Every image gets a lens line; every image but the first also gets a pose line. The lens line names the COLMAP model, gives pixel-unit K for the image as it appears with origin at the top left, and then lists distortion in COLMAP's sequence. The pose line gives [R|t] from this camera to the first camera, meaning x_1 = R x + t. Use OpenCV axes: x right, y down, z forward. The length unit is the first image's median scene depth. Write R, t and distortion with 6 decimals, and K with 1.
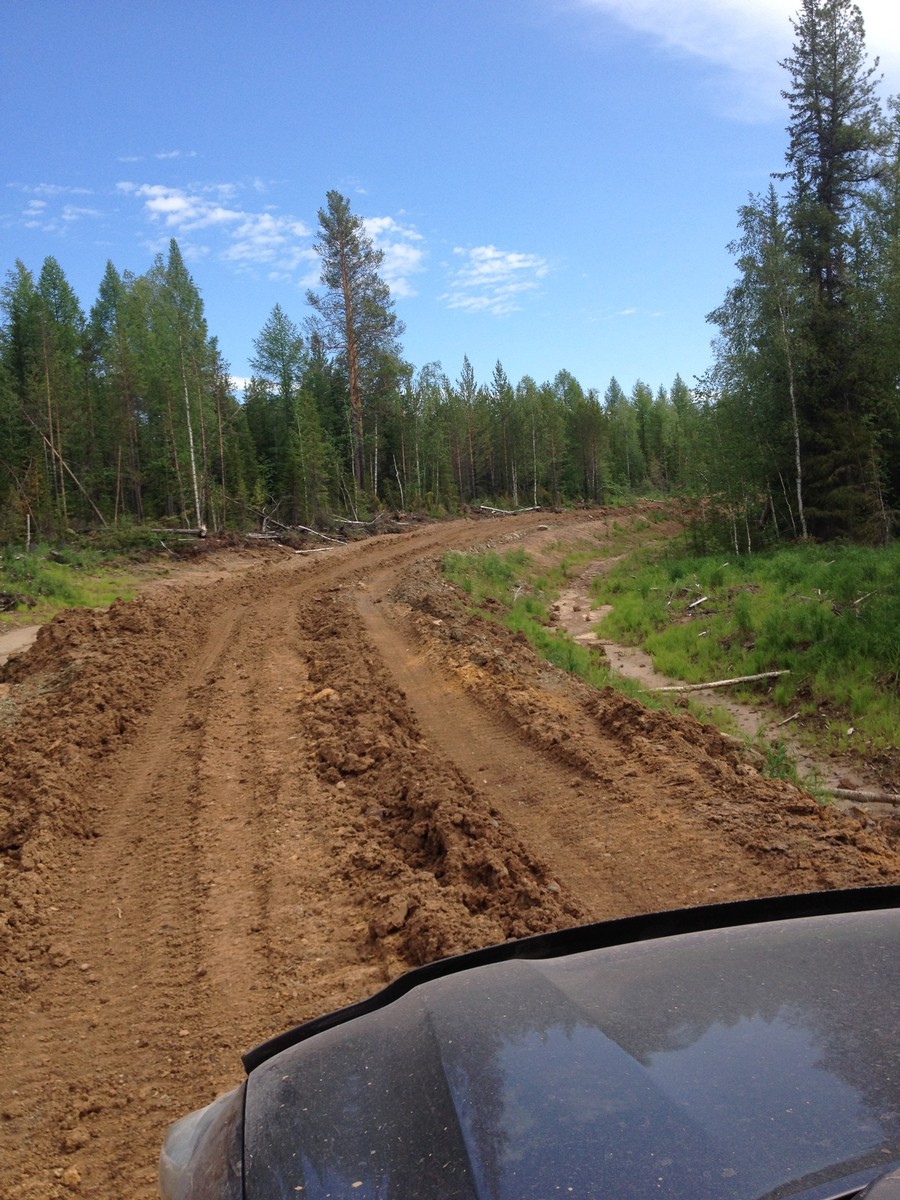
lens RADIAL K [[1061.3, 0, 457.2], [0, 1061.3, 600.7], [0, 0, 1]] dist [0.030699, -0.086555]
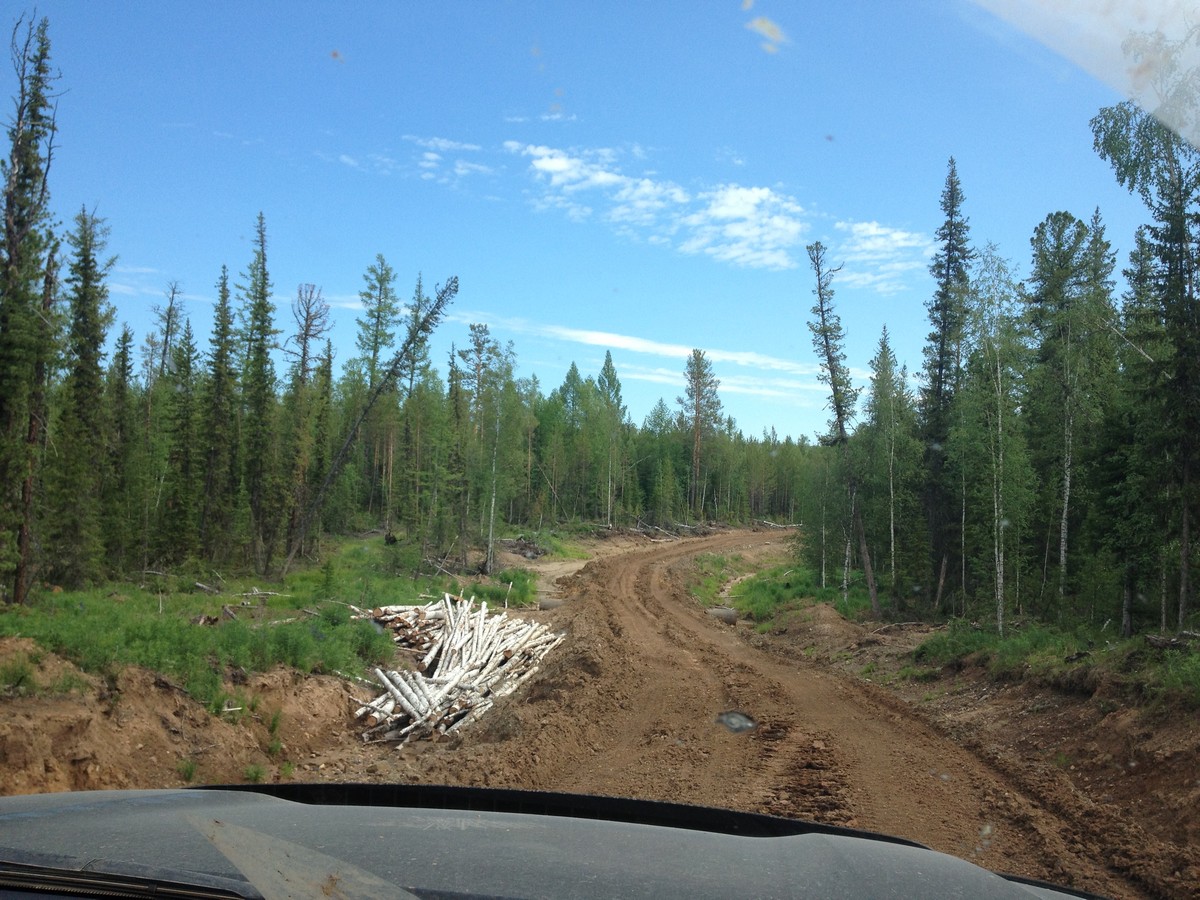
lens RADIAL K [[1061.3, 0, 599.7], [0, 1061.3, 450.4], [0, 0, 1]] dist [0.030699, -0.086555]
pose [[0.969302, 0.098362, -0.225340, 1.472828], [-0.122028, 0.988104, -0.093594, -0.092376], [0.213453, 0.118219, 0.969774, -7.759954]]
